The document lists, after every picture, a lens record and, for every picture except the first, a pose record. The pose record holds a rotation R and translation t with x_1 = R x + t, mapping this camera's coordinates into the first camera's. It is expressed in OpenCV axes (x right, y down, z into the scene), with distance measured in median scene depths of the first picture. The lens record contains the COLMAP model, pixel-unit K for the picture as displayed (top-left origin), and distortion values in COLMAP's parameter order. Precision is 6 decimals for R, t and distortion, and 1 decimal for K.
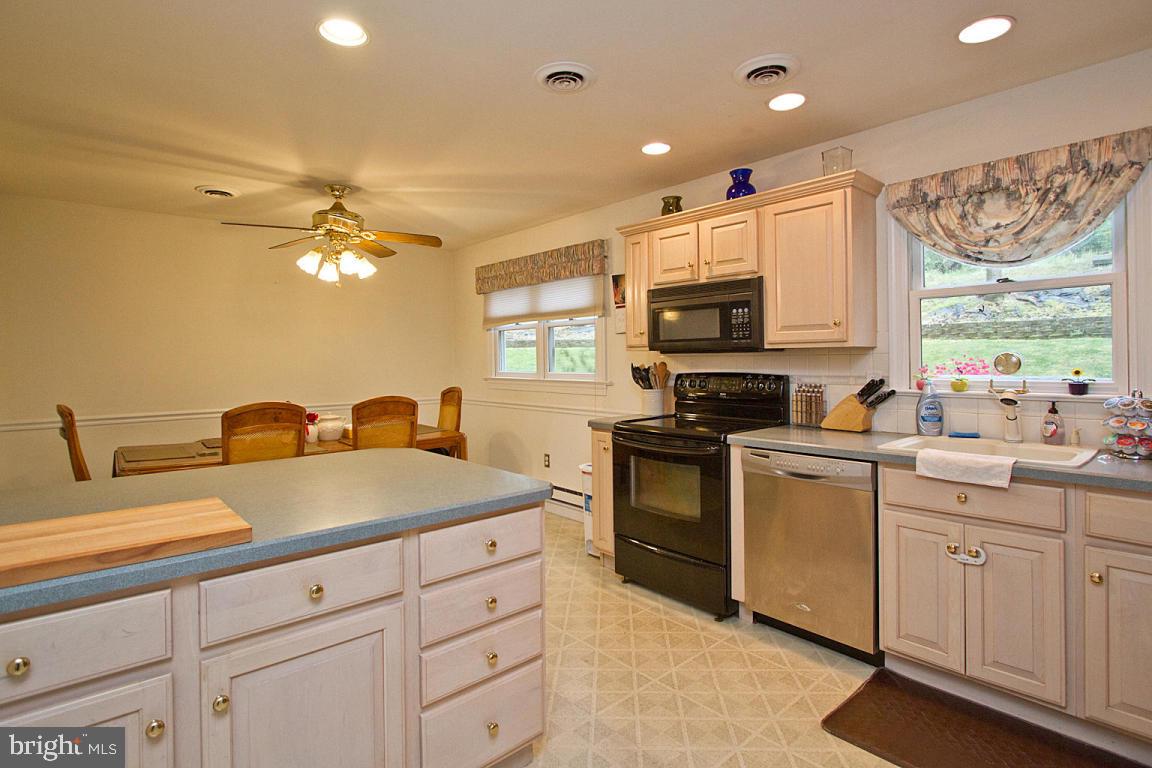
lens RADIAL K [[577.1, 0, 583.0], [0, 577.1, 358.7], [0, 0, 1]] dist [-0.004085, -0.001711]
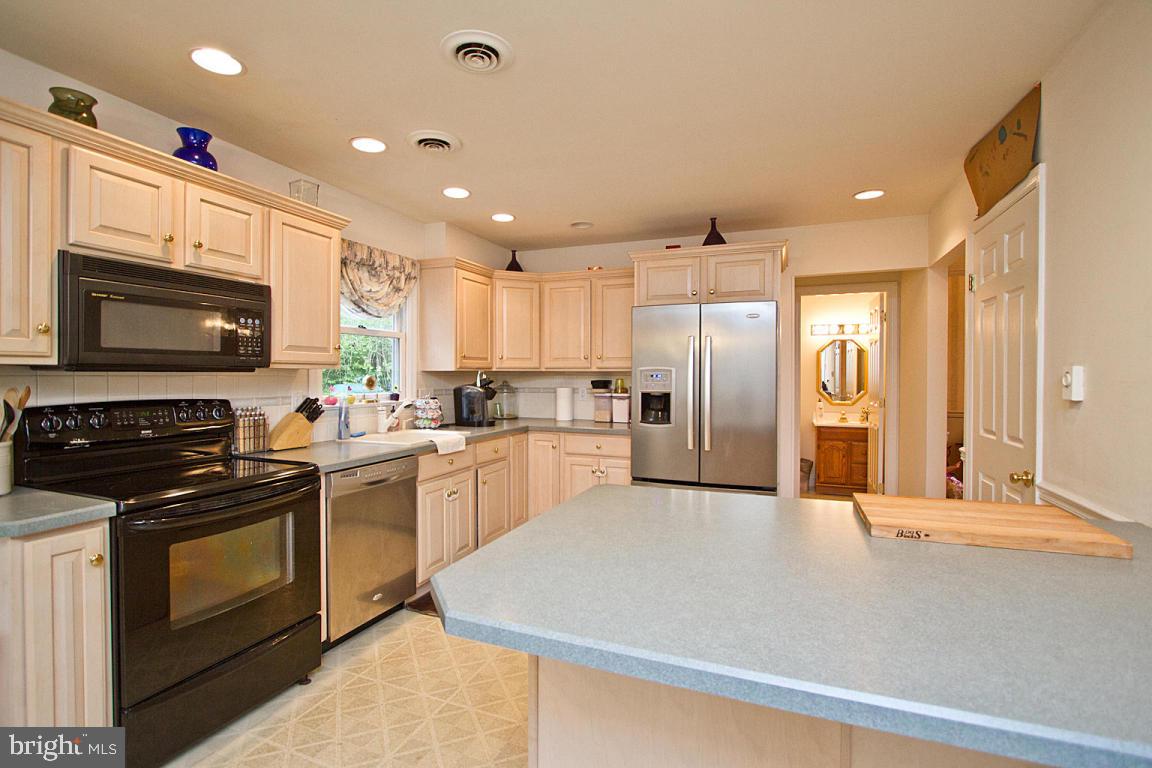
lens RADIAL K [[541.1, 0, 573.3], [0, 541.1, 380.3], [0, 0, 1]] dist [-0.016381, 0.002841]
pose [[-0.440538, 0.001326, 0.897733, -0.584282], [0.004045, 0.999992, 0.000508, 0.001989], [-0.897725, 0.003855, -0.440540, 0.875023]]
